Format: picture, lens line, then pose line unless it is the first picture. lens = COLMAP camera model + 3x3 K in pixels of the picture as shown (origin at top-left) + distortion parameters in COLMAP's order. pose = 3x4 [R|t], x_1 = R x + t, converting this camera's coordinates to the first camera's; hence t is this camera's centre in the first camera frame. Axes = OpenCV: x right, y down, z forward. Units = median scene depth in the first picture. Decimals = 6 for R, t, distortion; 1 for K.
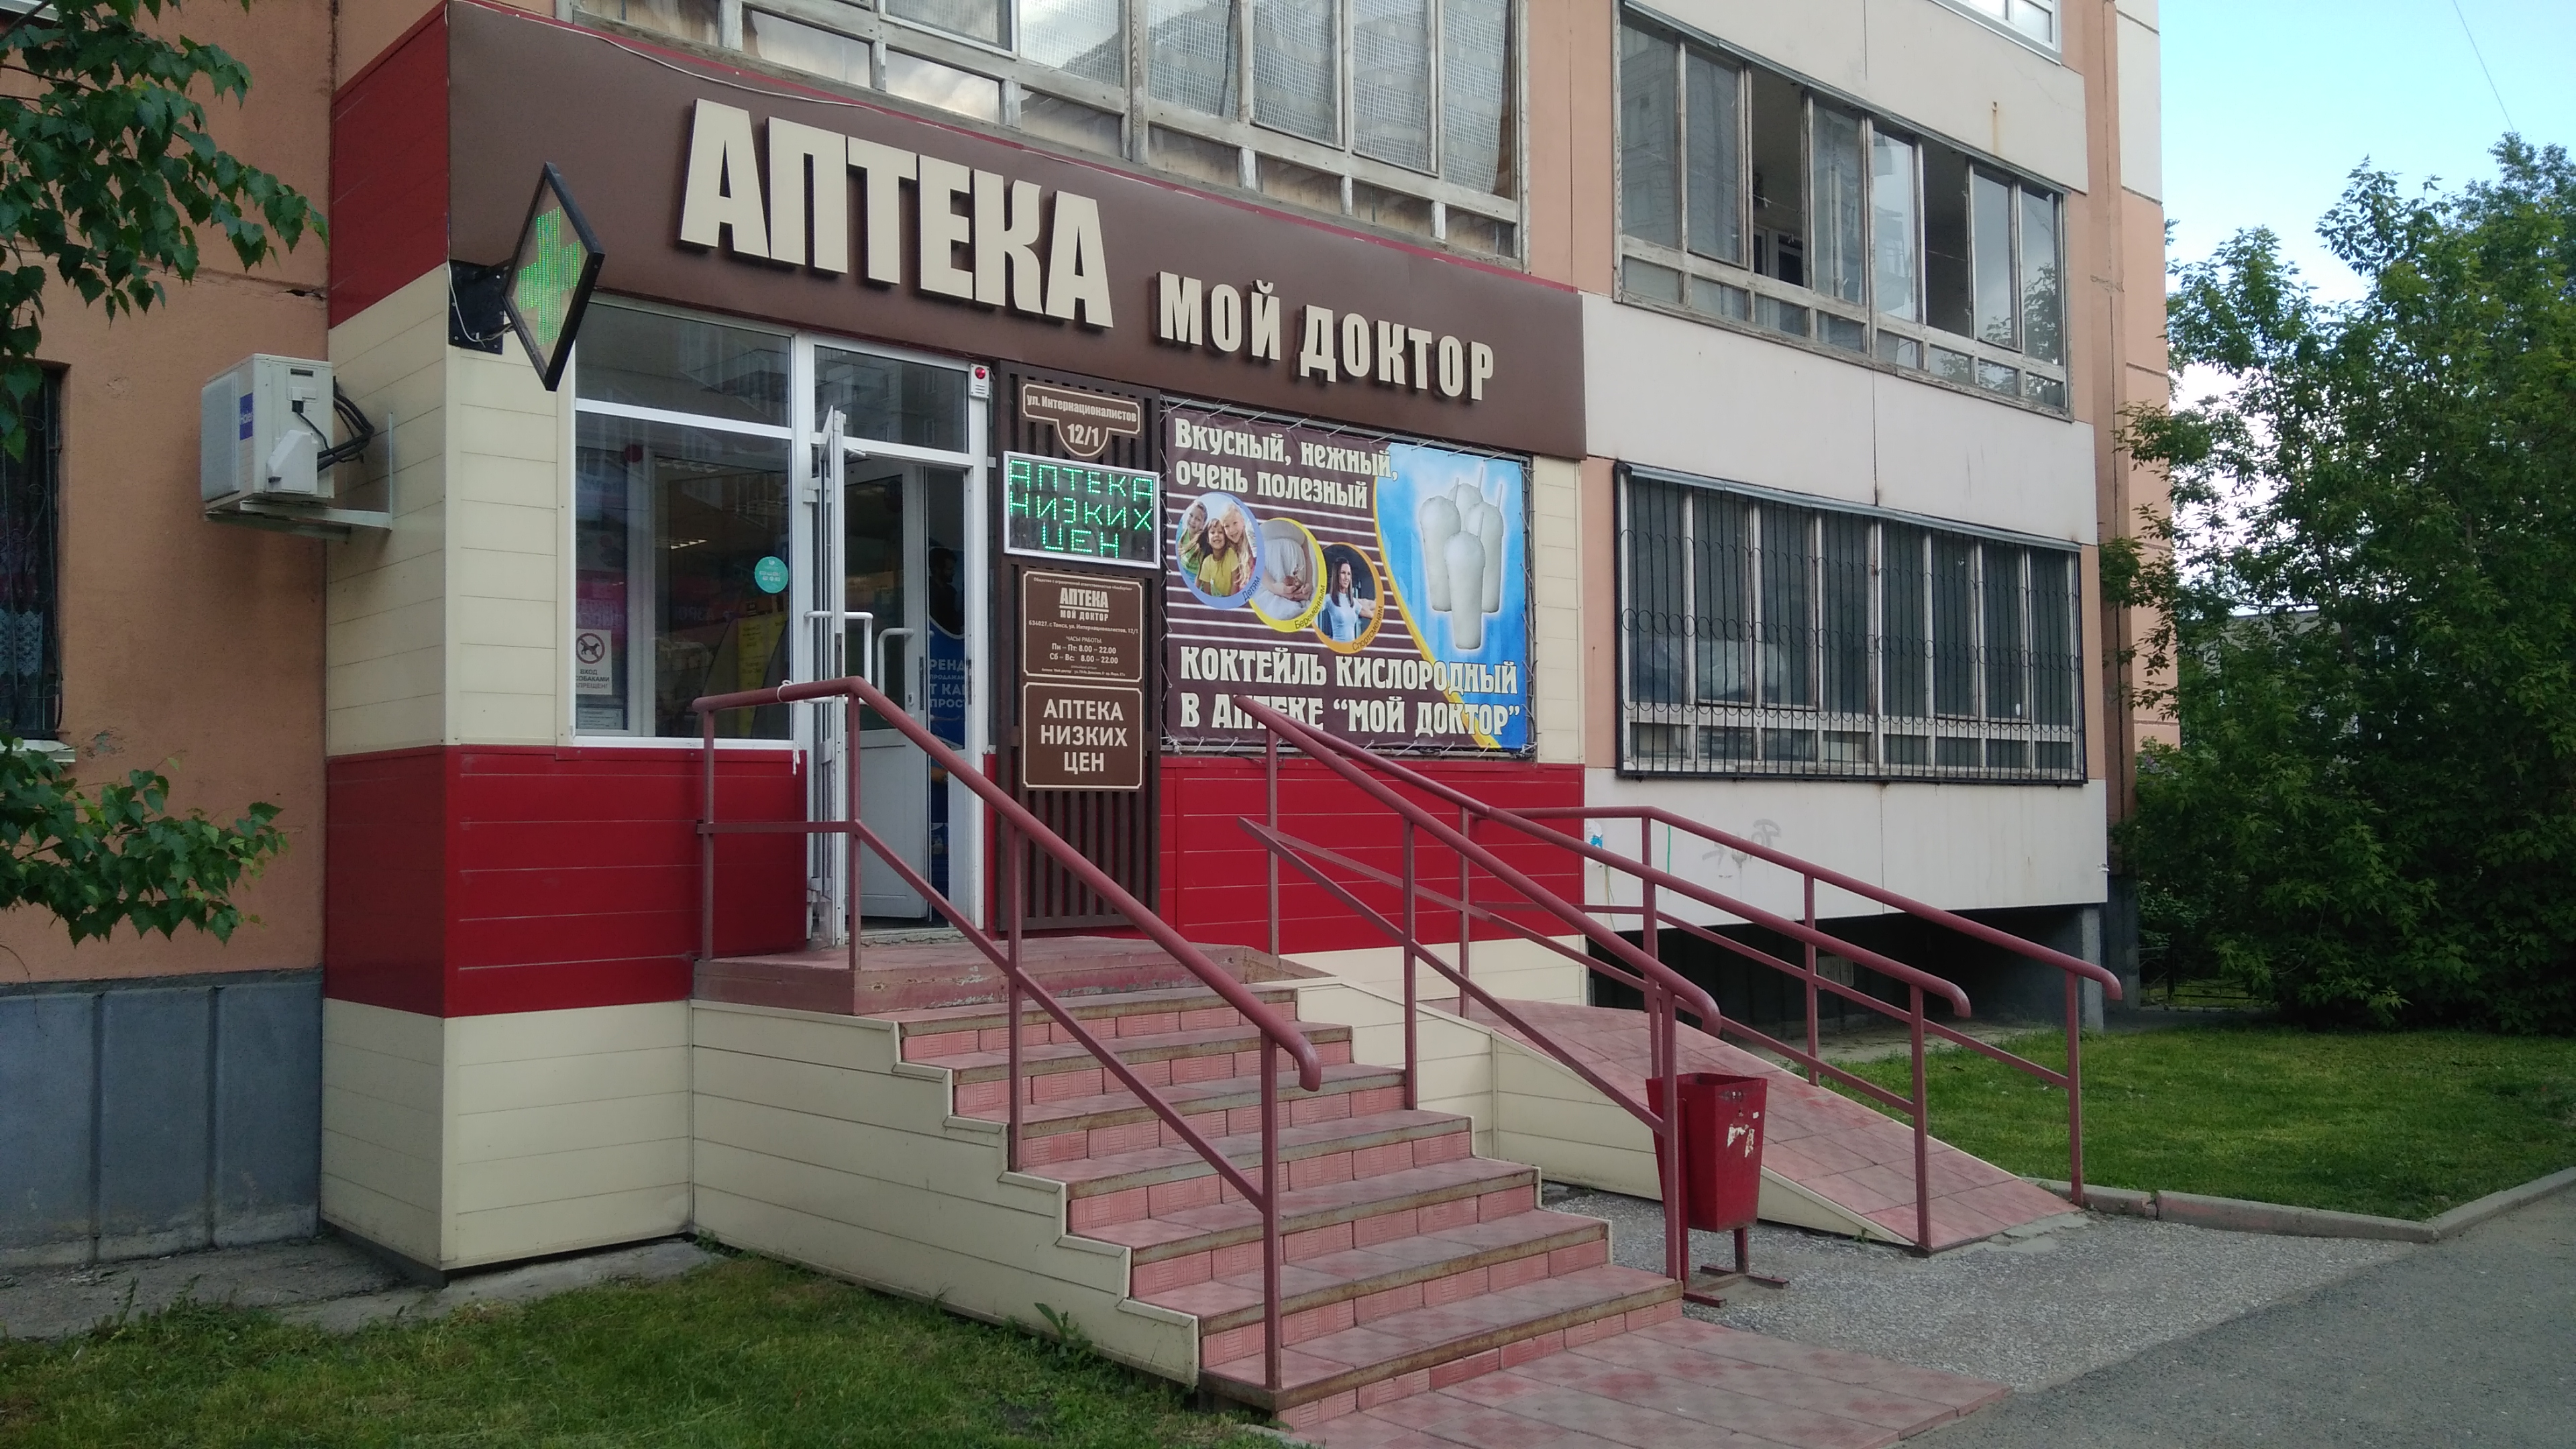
lens RADIAL K [[1984.8, 0, 1288.0], [0, 1984.8, 724.5], [0, 0, 1]] dist [0.044930, -0.007064]
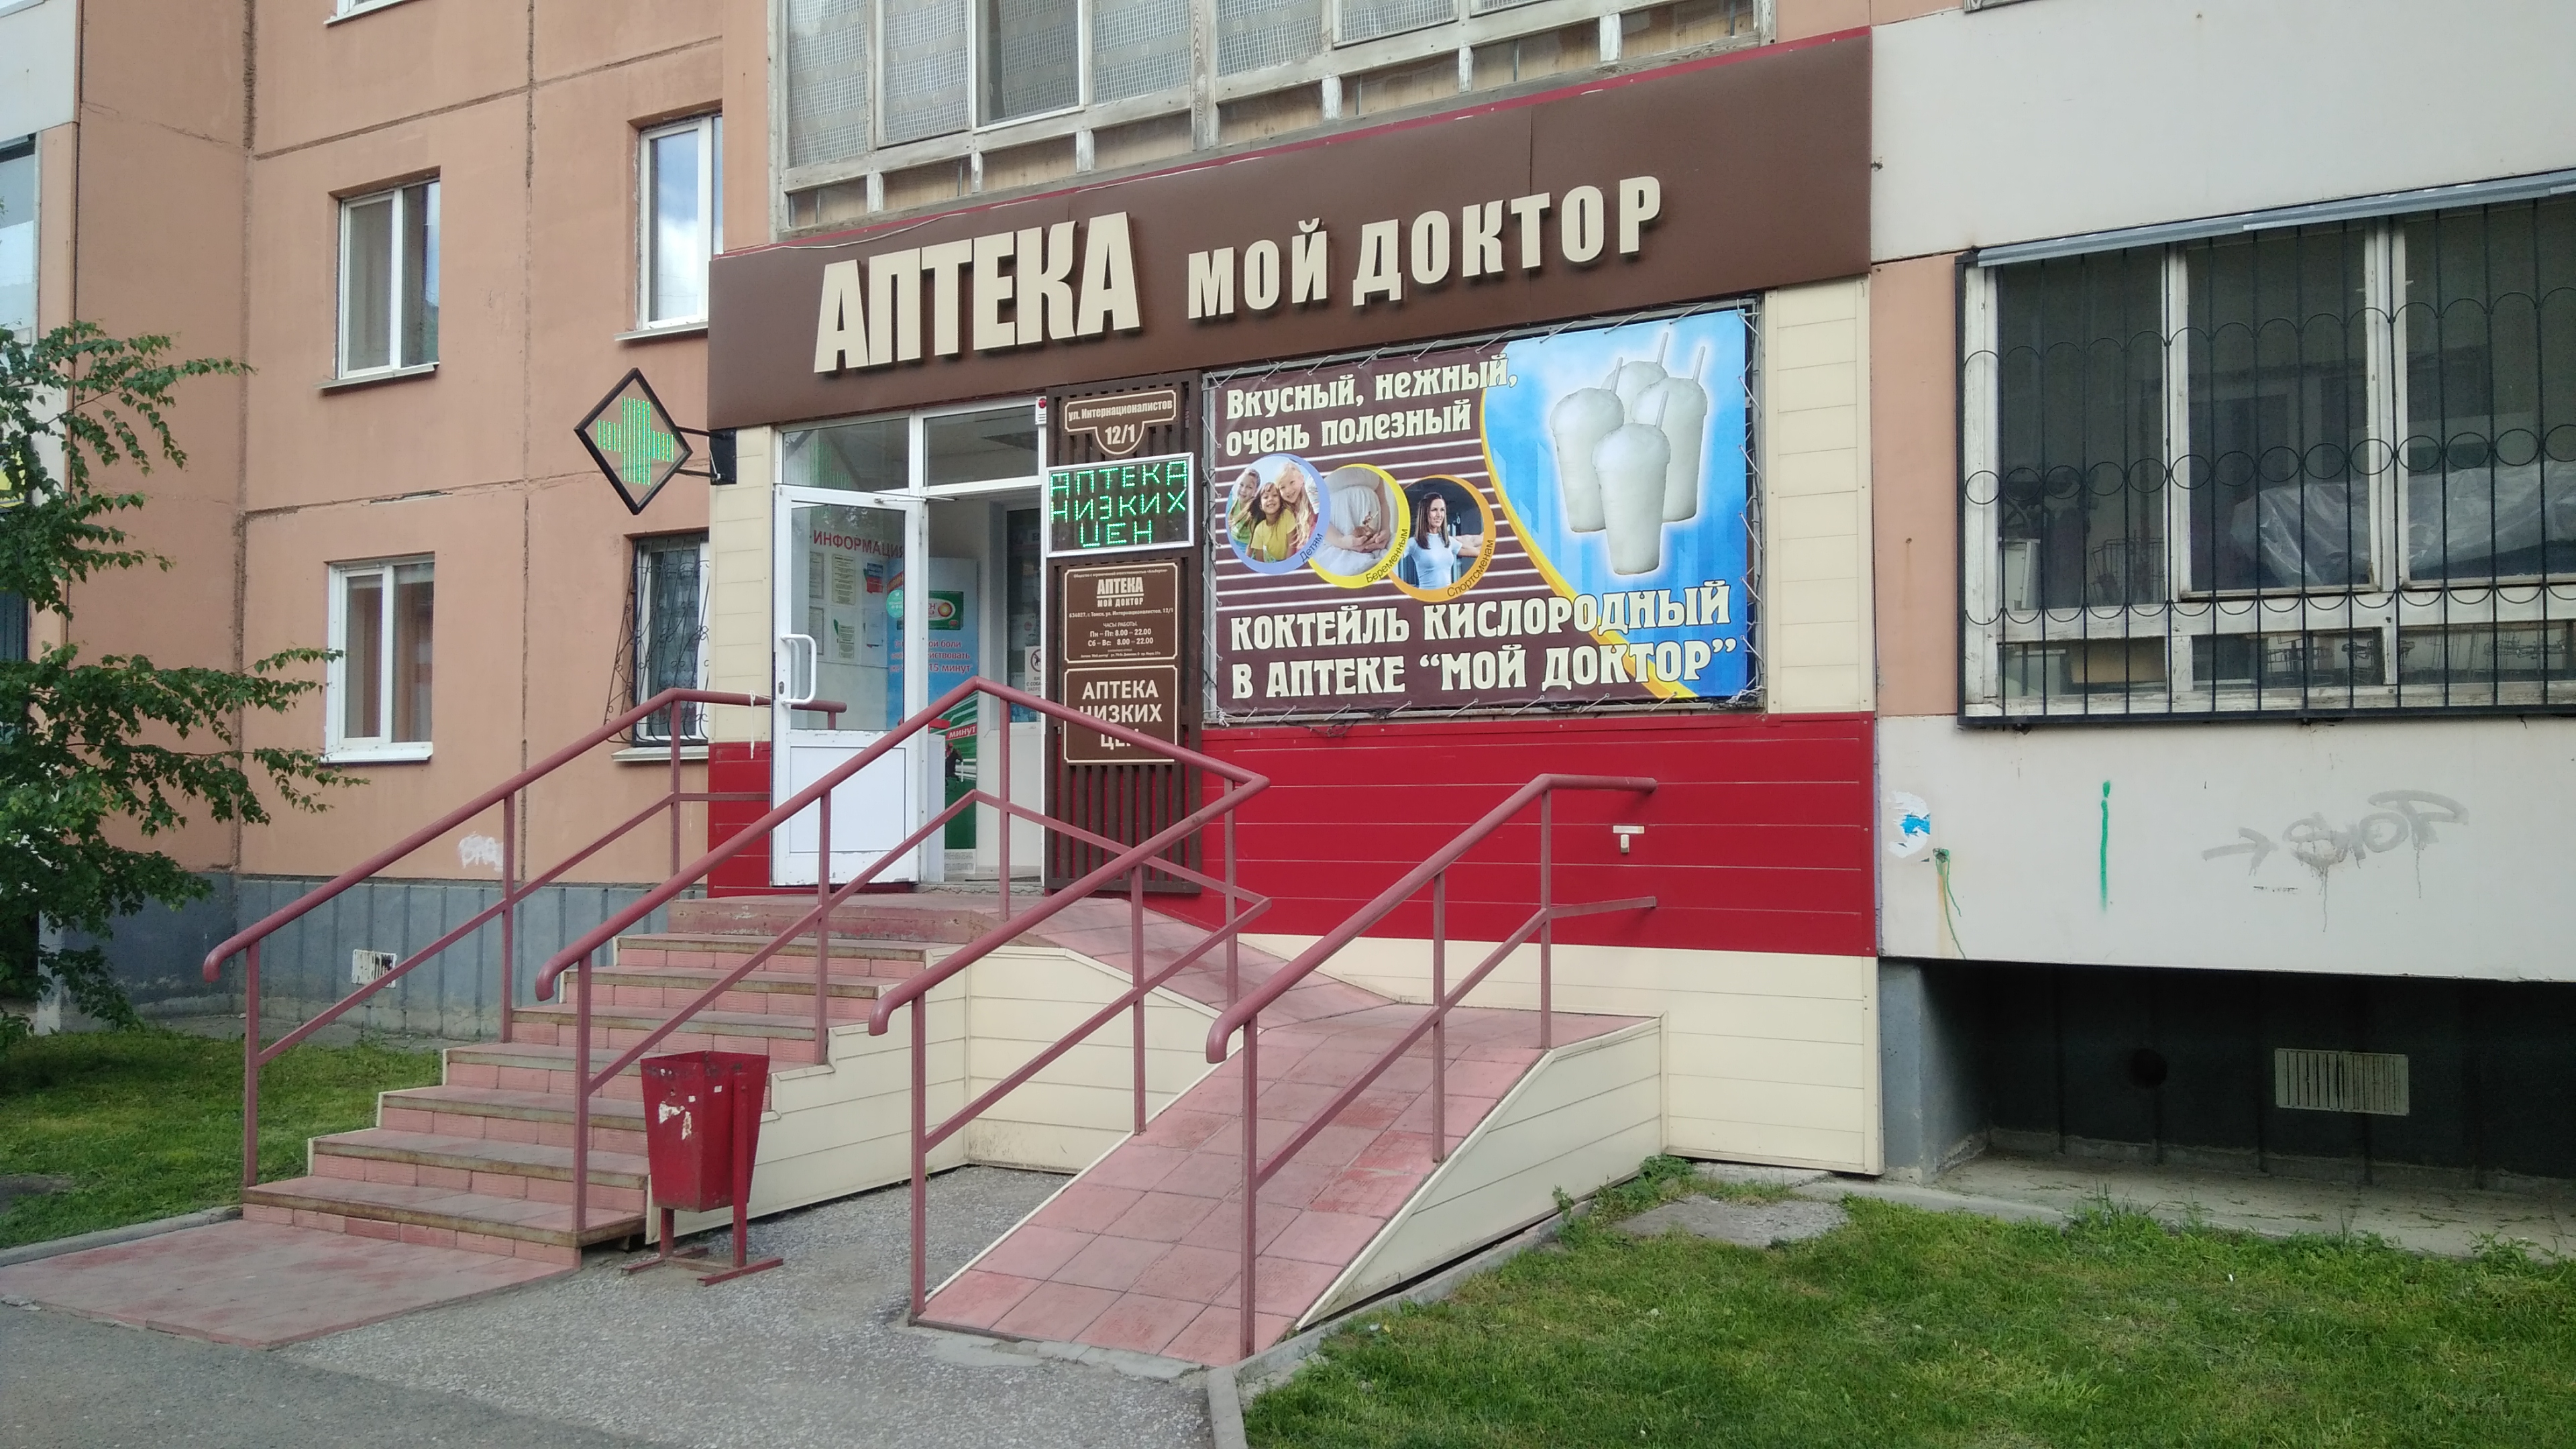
lens RADIAL K [[1997.5, 0, 1288.0], [0, 1997.5, 724.5], [0, 0, 1]] dist [0.058017, 0.008362]
pose [[0.306740, -0.034040, -0.951184, 0.878571], [0.043743, 0.998808, -0.021638, 0.035789], [0.950788, -0.034970, 0.307863, 0.690116]]
